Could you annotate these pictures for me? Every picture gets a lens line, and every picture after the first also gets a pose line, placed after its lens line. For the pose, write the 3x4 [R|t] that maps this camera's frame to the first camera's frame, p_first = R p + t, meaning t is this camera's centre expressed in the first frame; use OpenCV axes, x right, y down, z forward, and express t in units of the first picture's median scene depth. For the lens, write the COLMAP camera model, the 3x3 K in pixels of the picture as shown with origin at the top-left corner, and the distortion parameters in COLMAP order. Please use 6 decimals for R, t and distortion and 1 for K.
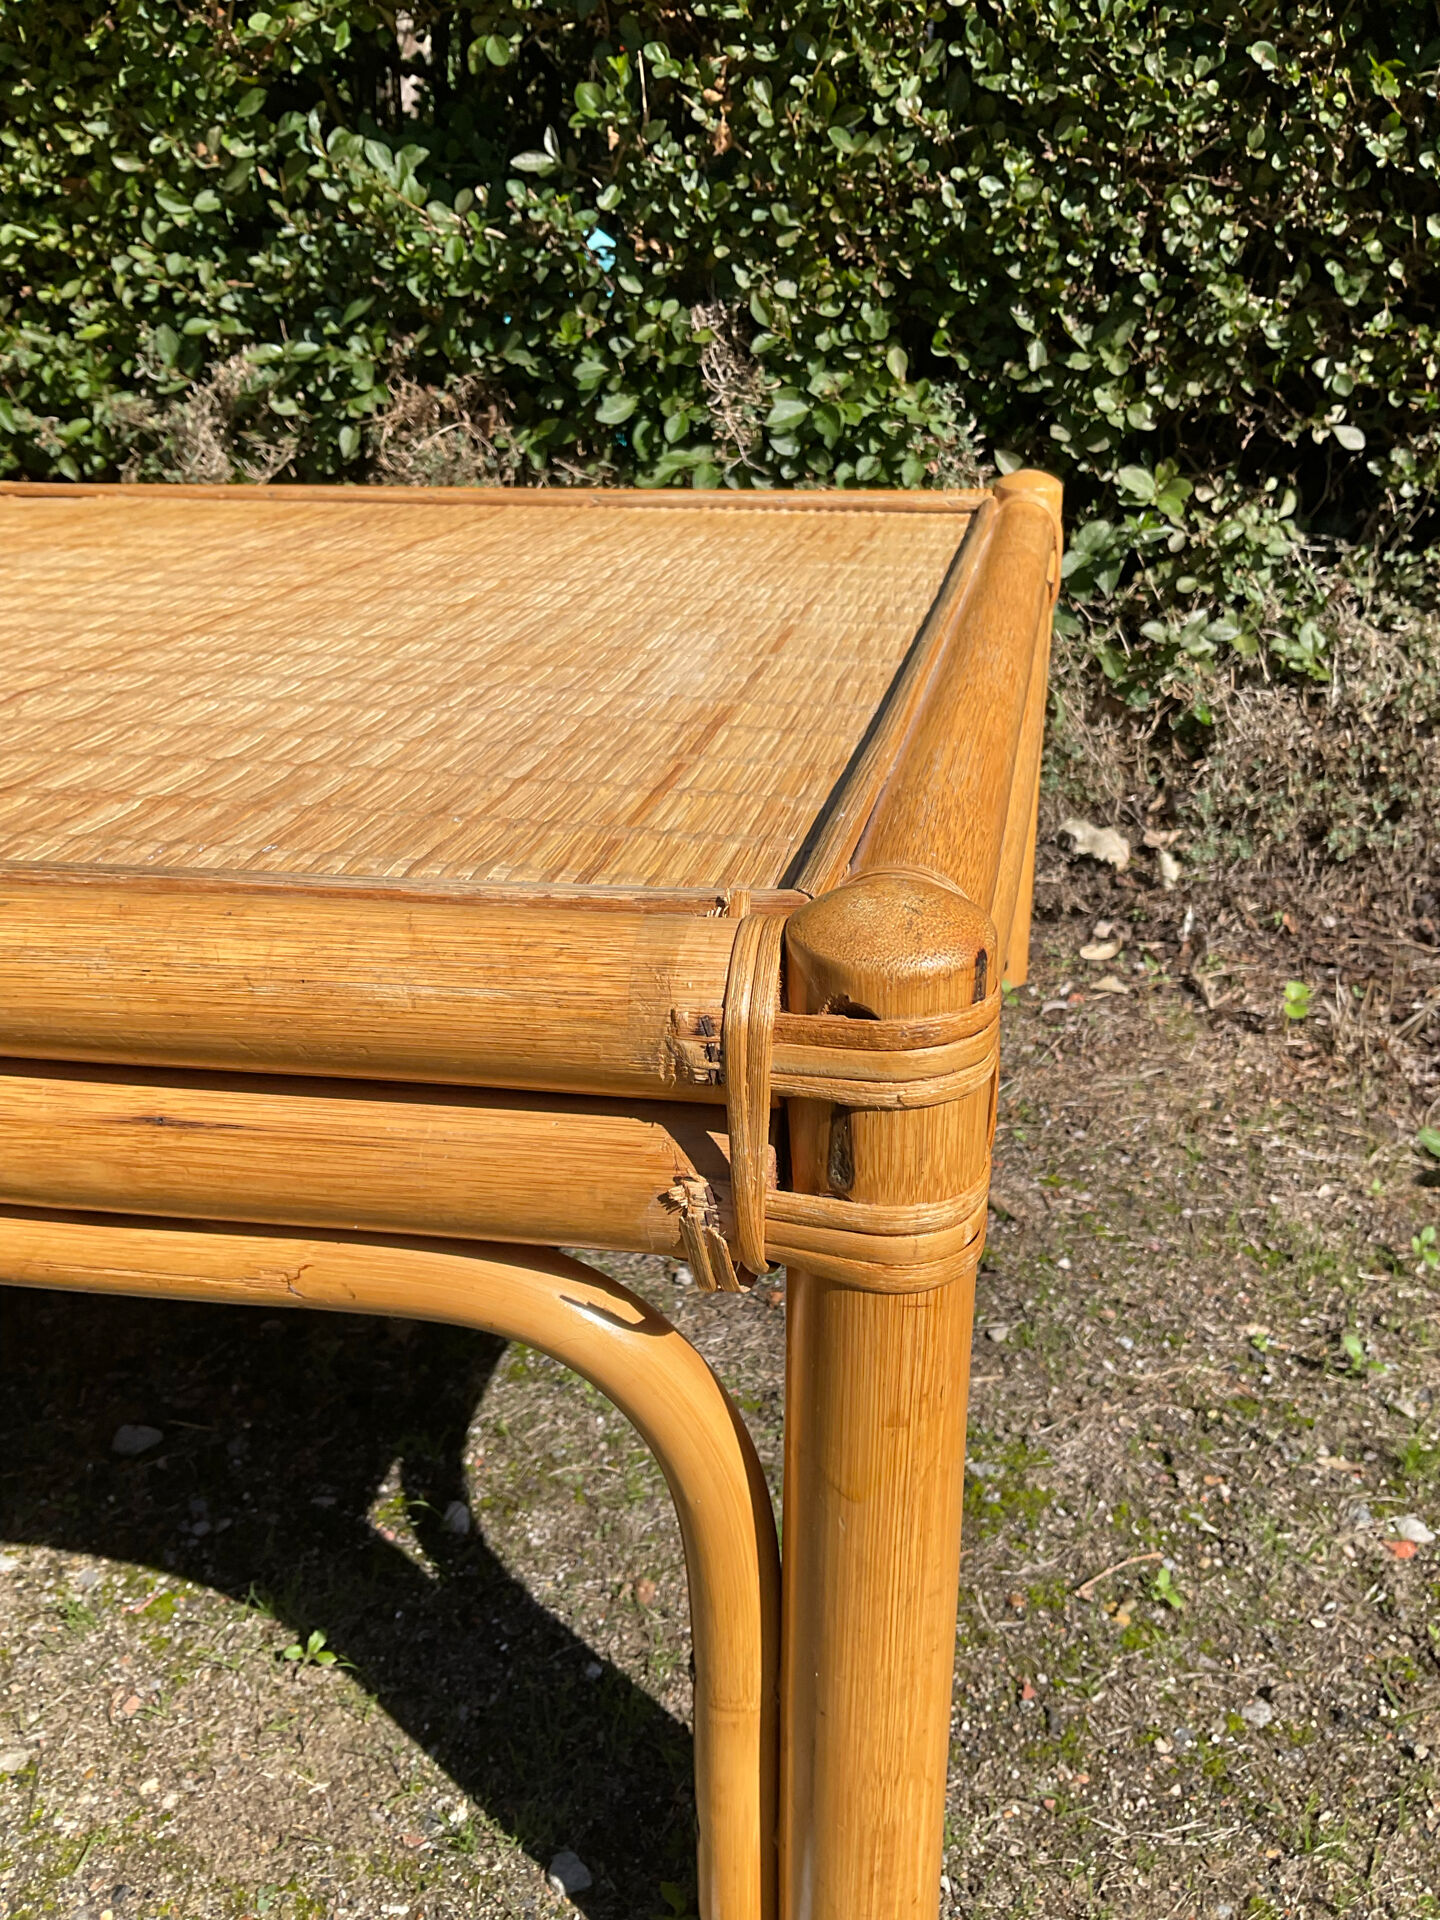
lens RADIAL K [[1585.7, 0, 721.9], [0, 1585.7, 962.5], [0, 0, 1]] dist [0.057910, -0.116807]
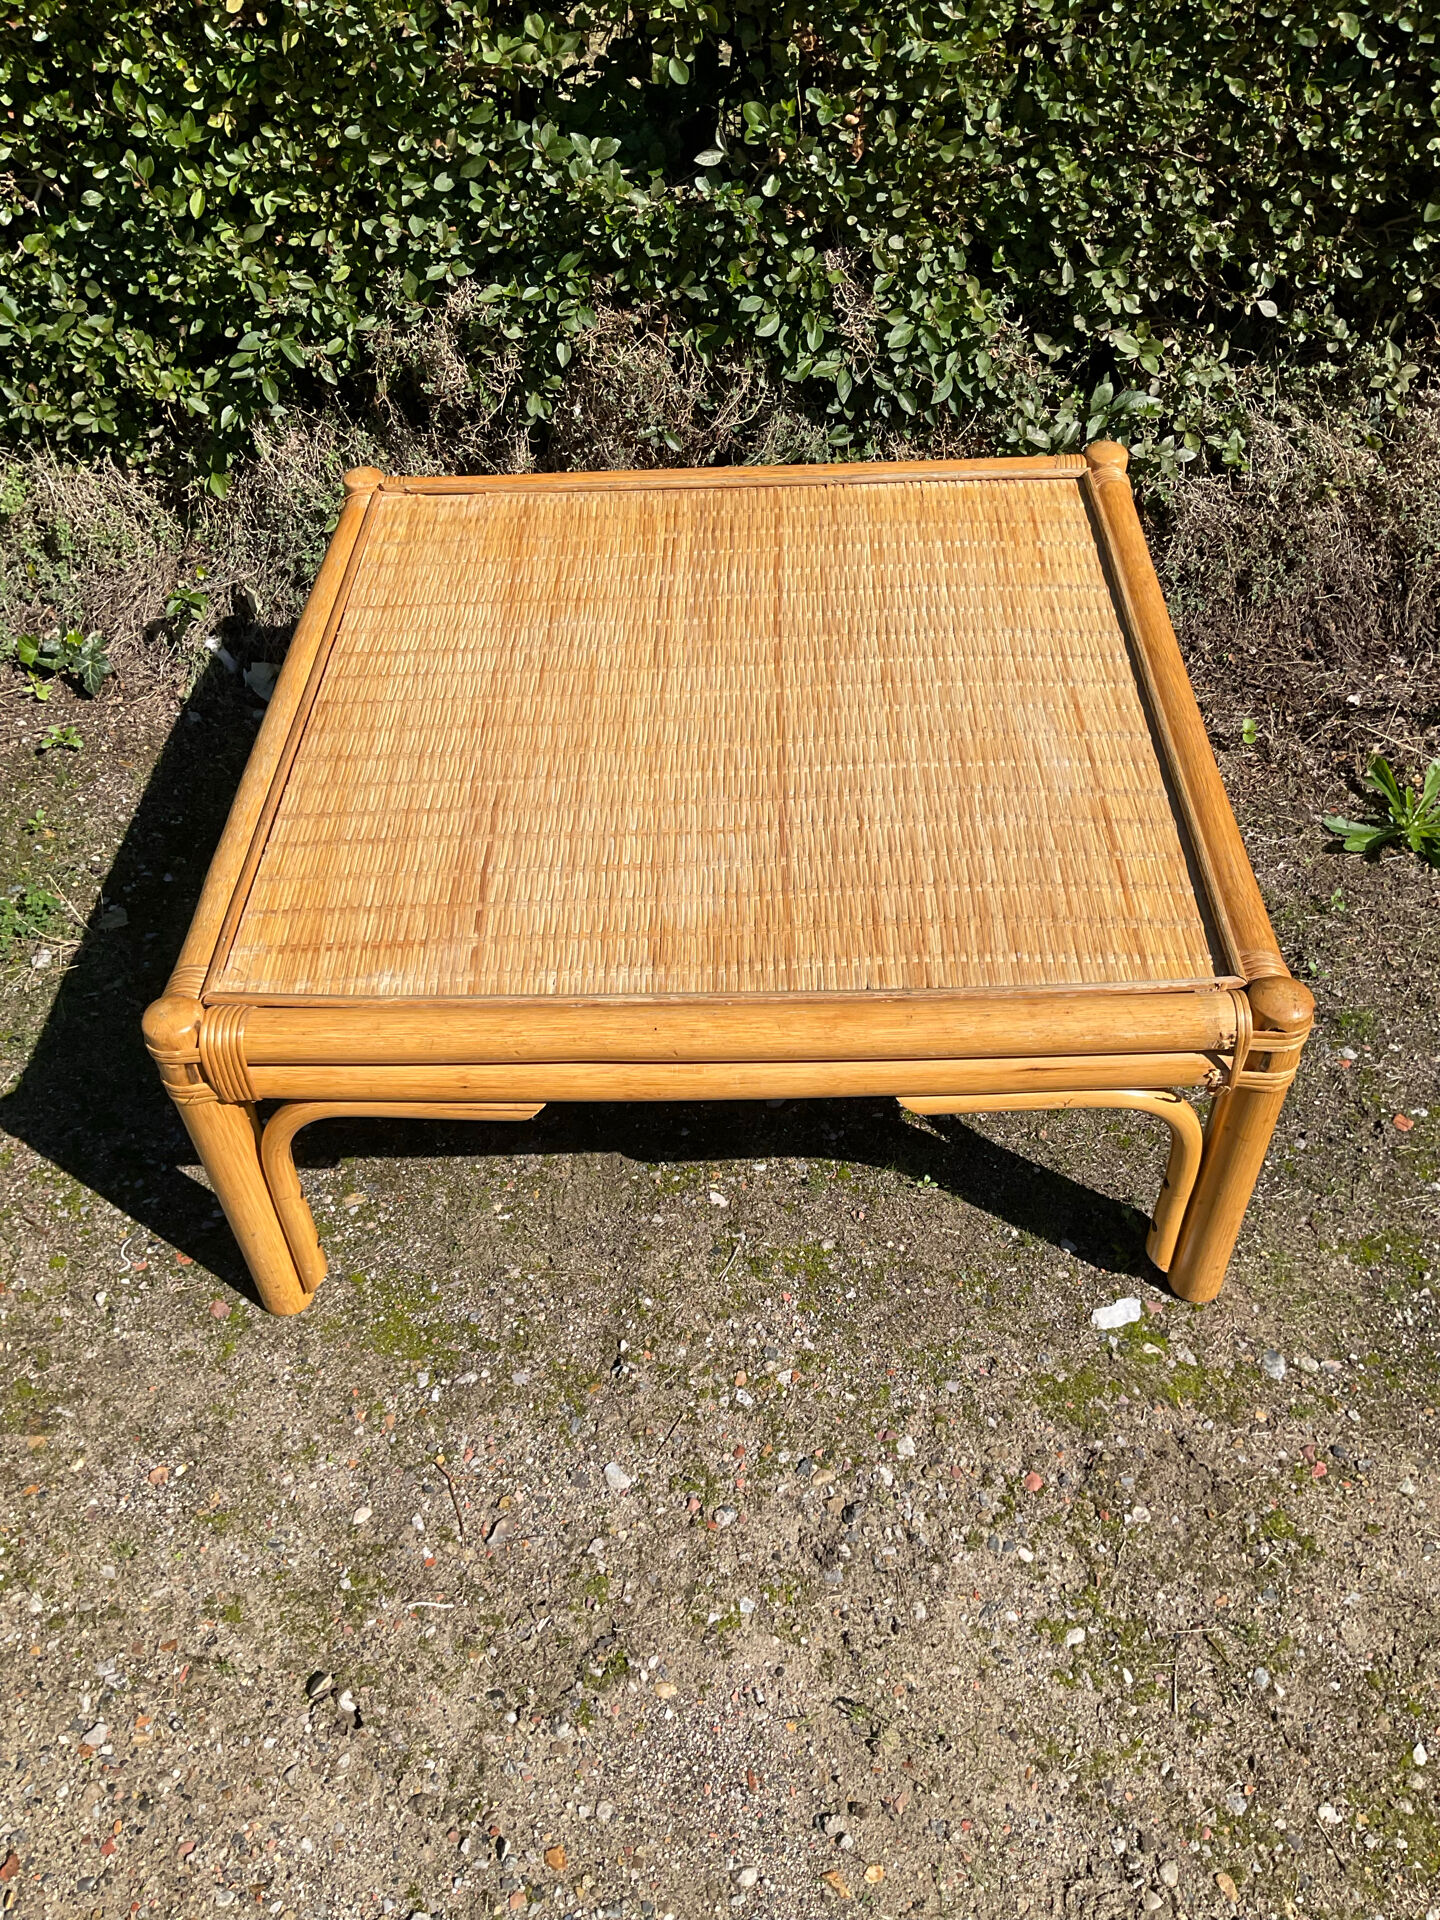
lens RADIAL K [[1585.7, 0, 709.9], [0, 1585.7, 944.7], [0, 0, 1]] dist [0.057910, -0.116807]
pose [[0.981083, -0.153319, 0.118192, -0.375291], [0.098845, 0.921688, 0.375129, -0.388433], [-0.166451, -0.356350, 0.919407, -0.477728]]
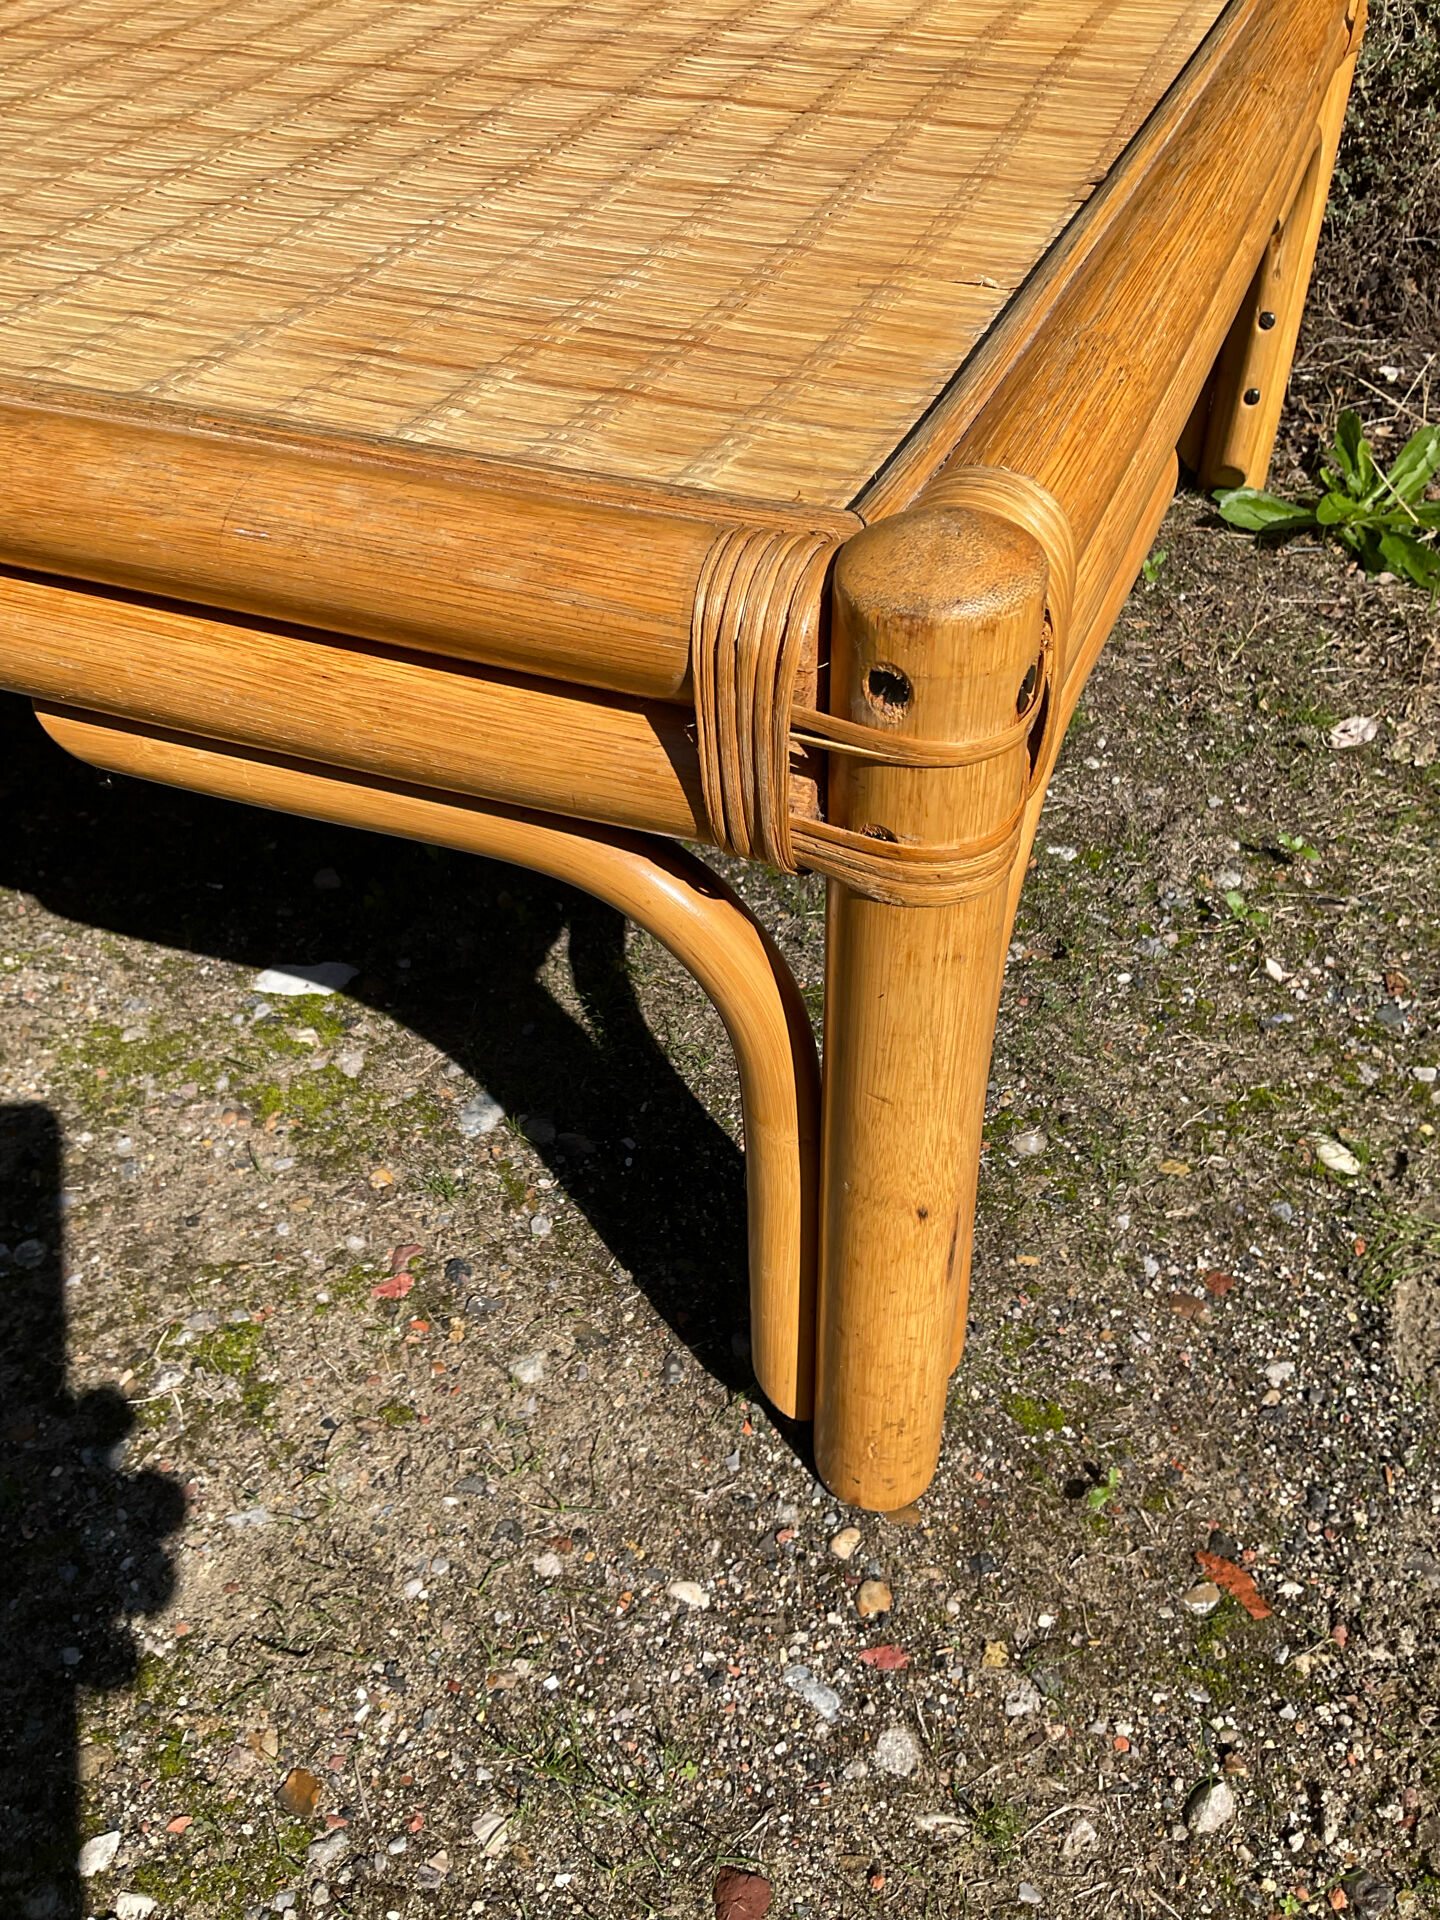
lens RADIAL K [[1585.7, 0, 720.2], [0, 1585.7, 958.7], [0, 0, 1]] dist [0.057910, -0.116807]
pose [[0.985680, 0.101898, -0.134354, 0.197890], [-0.049718, 0.936966, 0.345867, 0.033964], [0.161128, -0.334234, 0.928615, -0.165759]]
